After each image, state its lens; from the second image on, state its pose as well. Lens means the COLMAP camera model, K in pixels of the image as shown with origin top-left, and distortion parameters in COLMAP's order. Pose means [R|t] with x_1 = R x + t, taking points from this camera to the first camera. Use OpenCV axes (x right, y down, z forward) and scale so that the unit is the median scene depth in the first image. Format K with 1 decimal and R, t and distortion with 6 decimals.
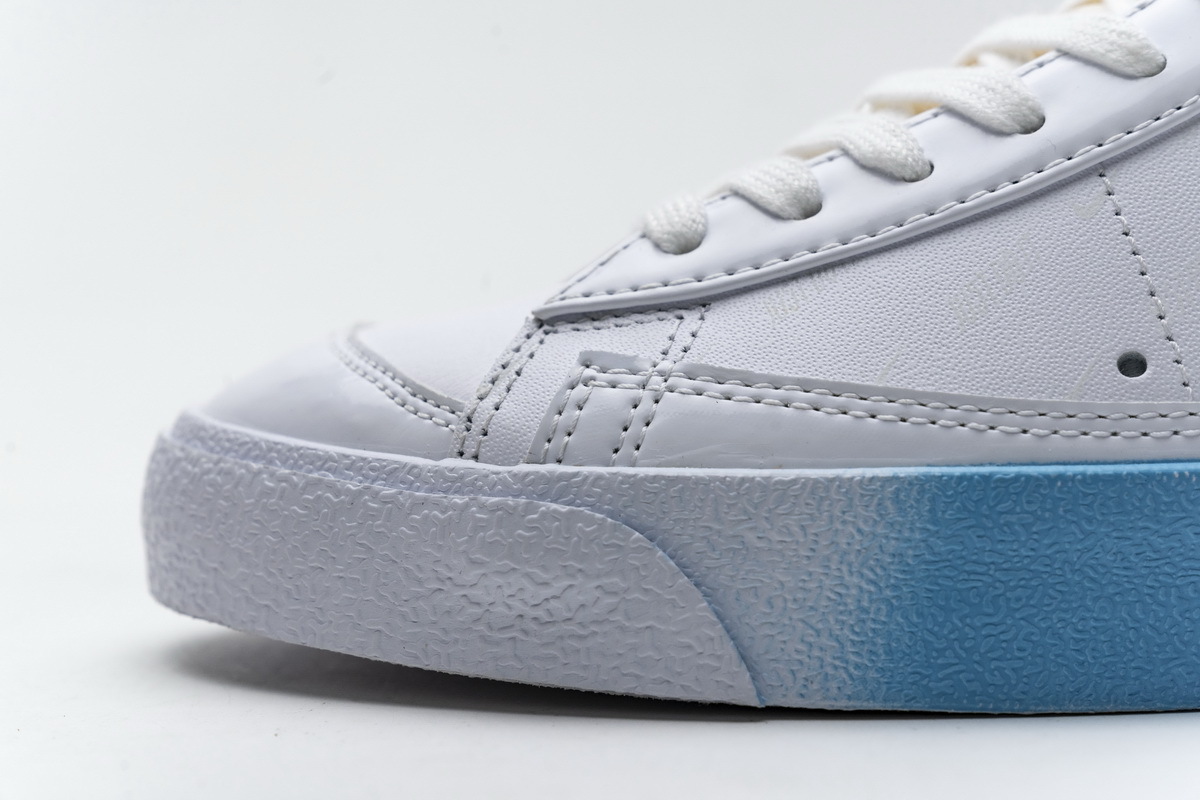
lens RADIAL K [[2382.1, 0, 598.7], [0, 2382.1, 394.0], [0, 0, 1]] dist [0.029631, 0.000000]
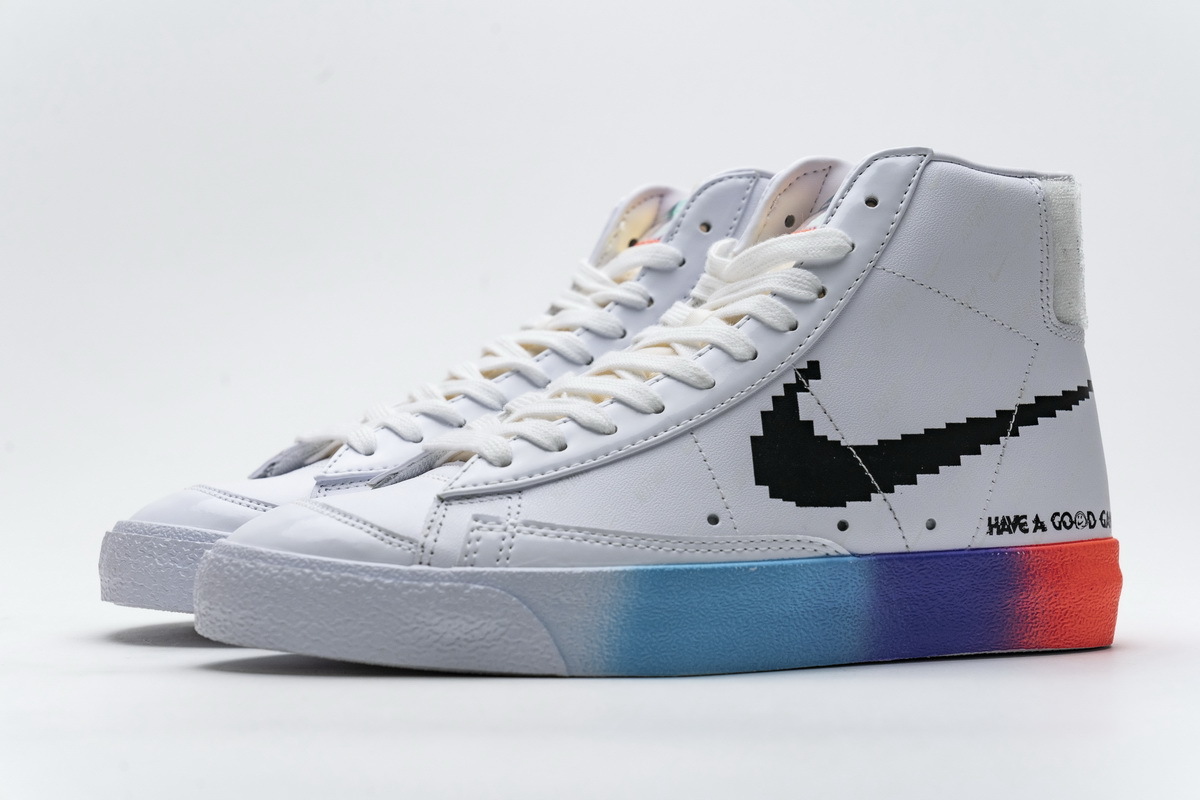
lens RADIAL K [[2382.1, 0, 605.1], [0, 2382.1, 398.1], [0, 0, 1]] dist [0.029631, 0.000000]
pose [[0.912091, 0.017611, 0.409609, -0.785531], [0.005876, 0.998413, -0.056011, -0.001483], [-0.409945, 0.053494, 0.910540, -1.002458]]
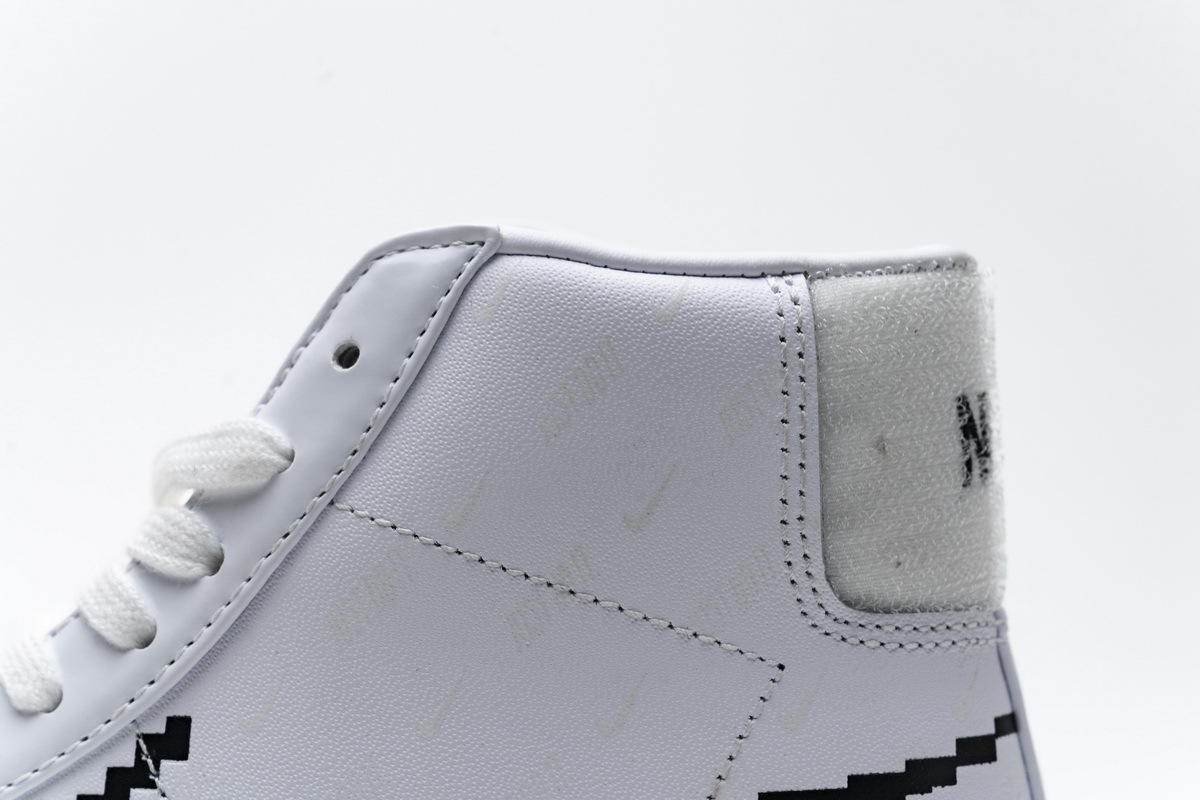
lens RADIAL K [[2382.1, 0, 601.9], [0, 2382.1, 404.3], [0, 0, 1]] dist [0.029631, 0.000000]
pose [[0.998162, 0.003181, -0.060519, 0.596965], [-0.004285, 0.999827, -0.018125, -0.285992], [0.060450, 0.018351, 0.998003, -0.021759]]
